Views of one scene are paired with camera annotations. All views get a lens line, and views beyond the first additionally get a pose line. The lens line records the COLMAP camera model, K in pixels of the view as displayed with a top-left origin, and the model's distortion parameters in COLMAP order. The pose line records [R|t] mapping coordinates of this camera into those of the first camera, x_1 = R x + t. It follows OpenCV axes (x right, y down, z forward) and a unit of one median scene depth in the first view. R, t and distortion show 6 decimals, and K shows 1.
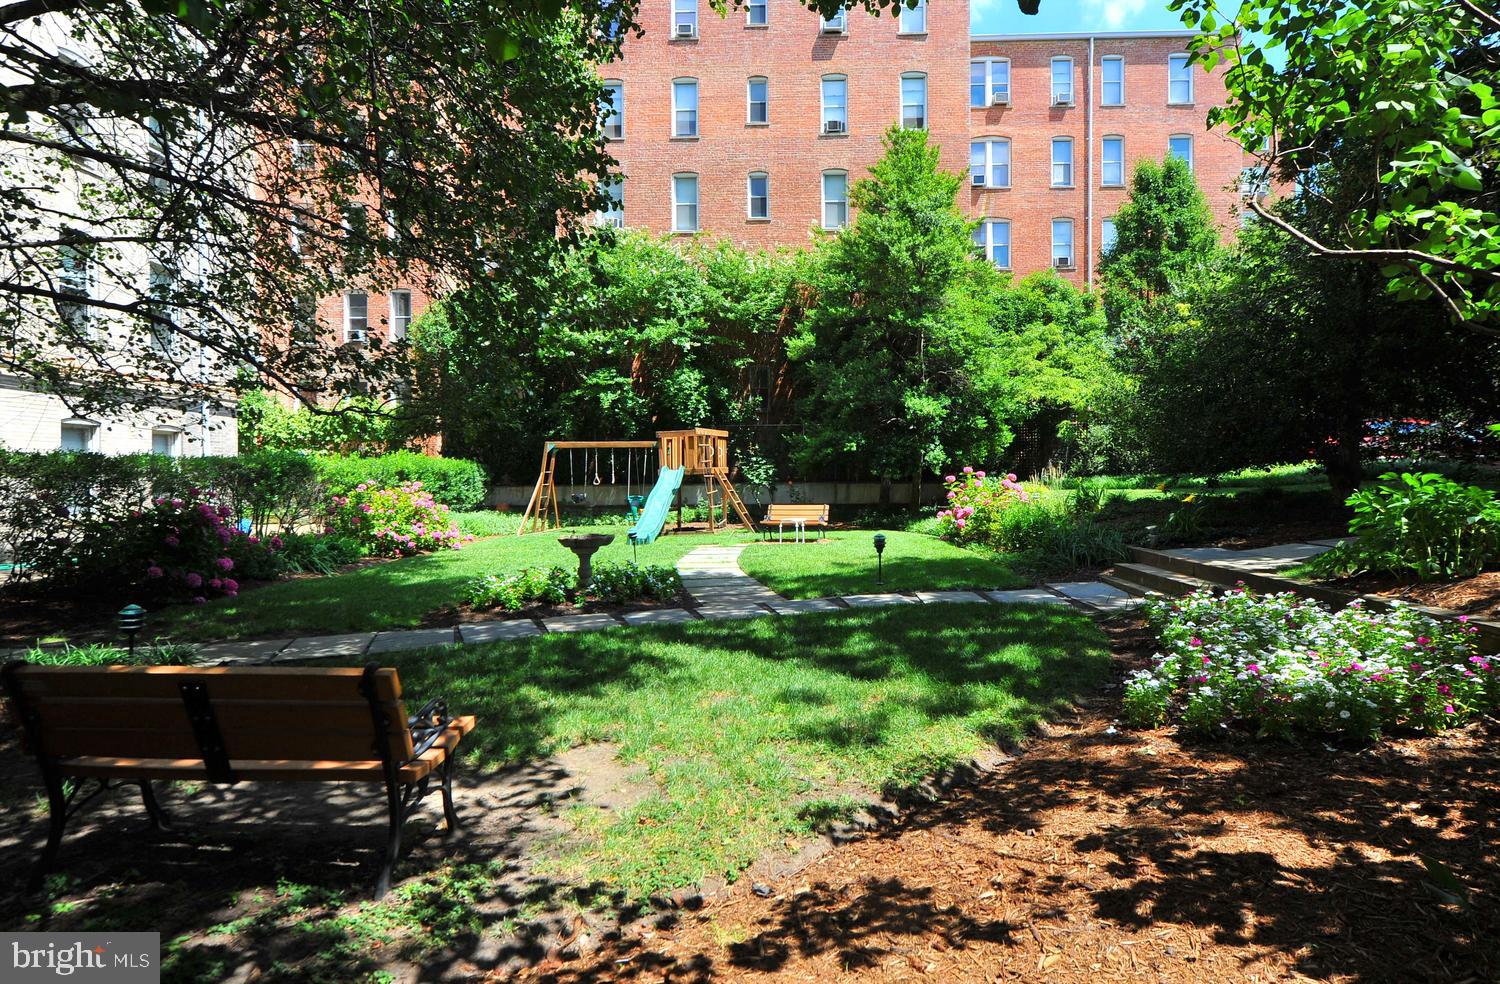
lens RADIAL K [[871.5, 0, 757.4], [0, 871.5, 492.4], [0, 0, 1]] dist [0.005749, 0.002363]
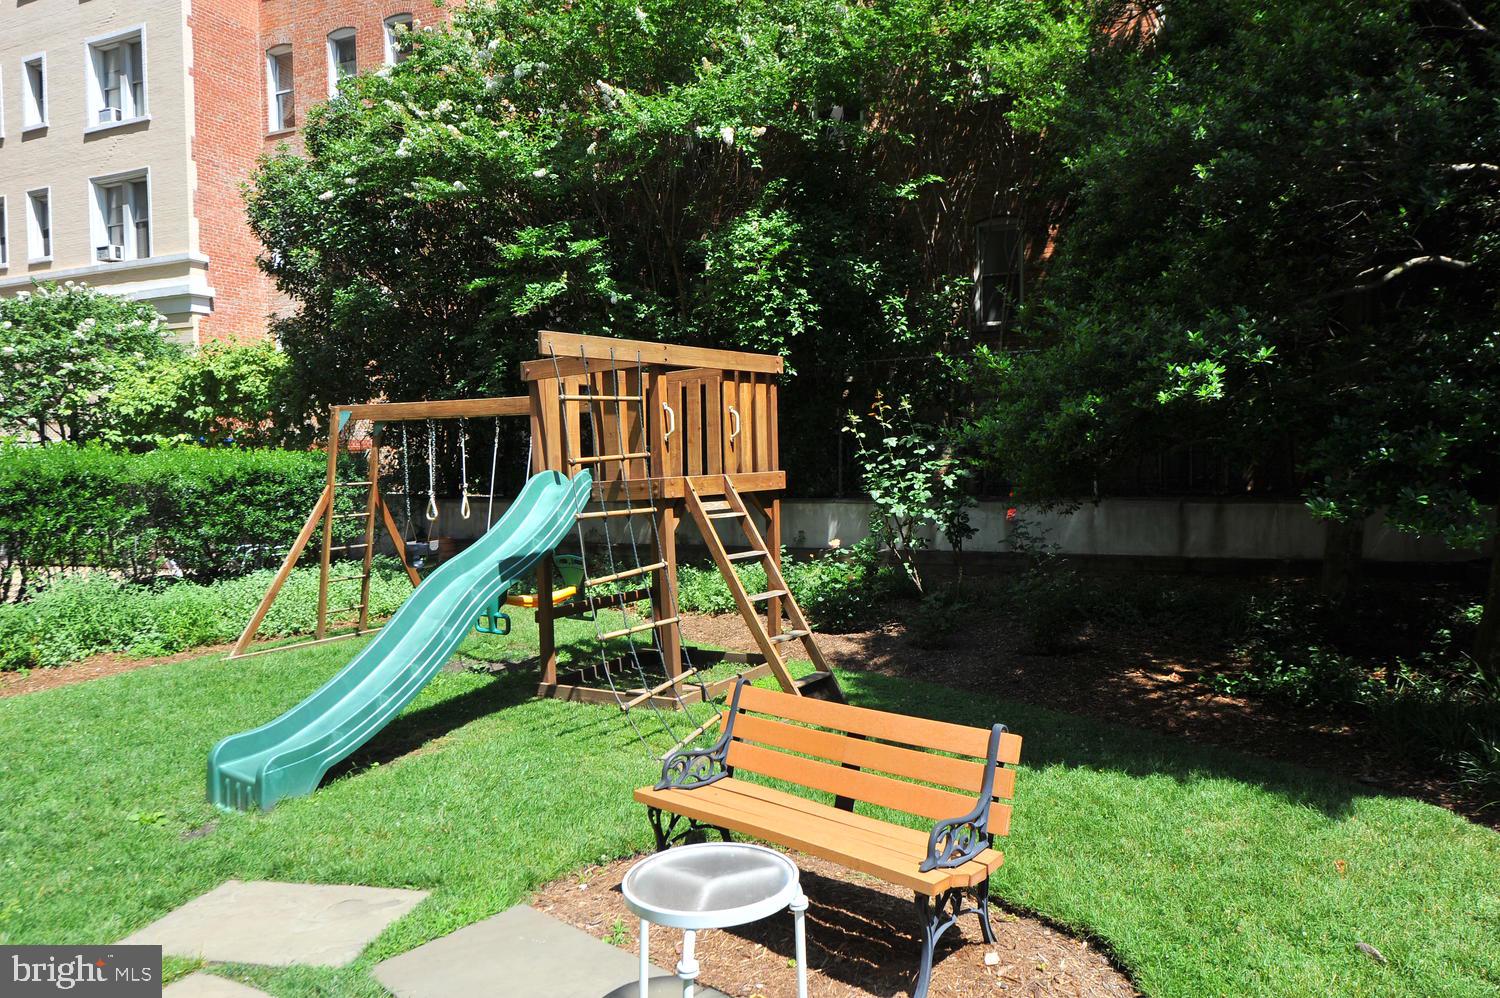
lens RADIAL K [[948.8, 0, 755.4], [0, 948.8, 491.7], [0, 0, 1]] dist [-0.006738, 0.000612]
pose [[0.928431, 0.004817, -0.371473, 0.079989], [0.003444, 0.999761, 0.021571, -0.027234], [0.371488, -0.021306, 0.928193, 0.643739]]
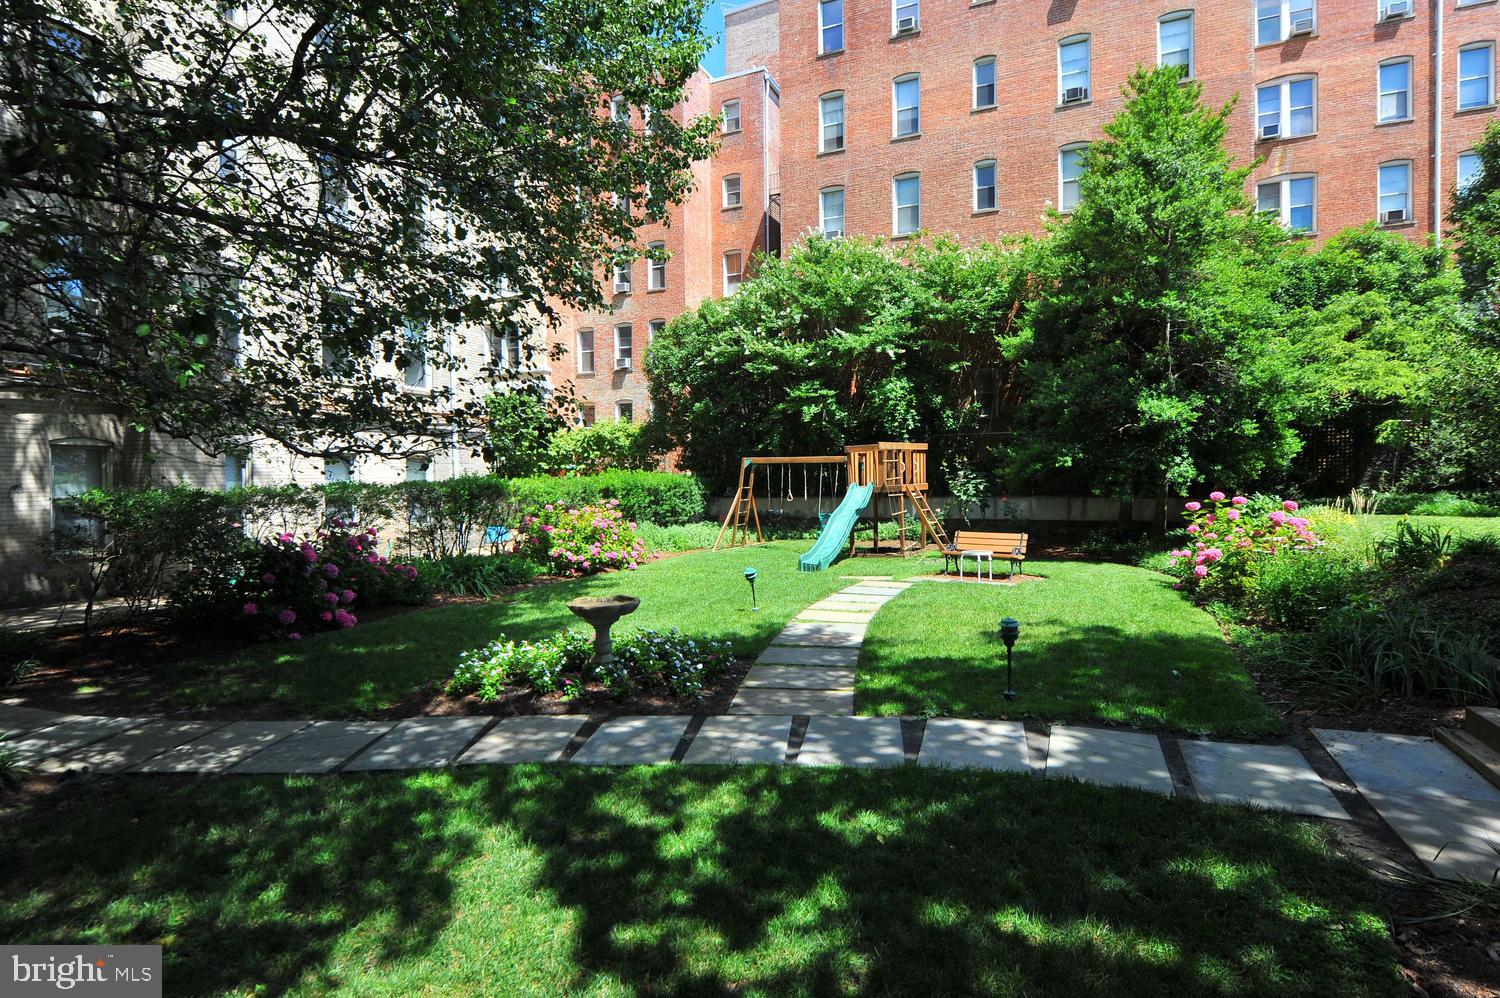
lens RADIAL K [[754.1, 0, 740.2], [0, 754.1, 497.9], [0, 0, 1]] dist [0.000078, -0.003133]
pose [[0.926535, 0.006376, -0.376154, 0.077357], [-0.000680, 0.999883, 0.015274, -0.024114], [0.376207, -0.013896, 0.926431, 0.186459]]
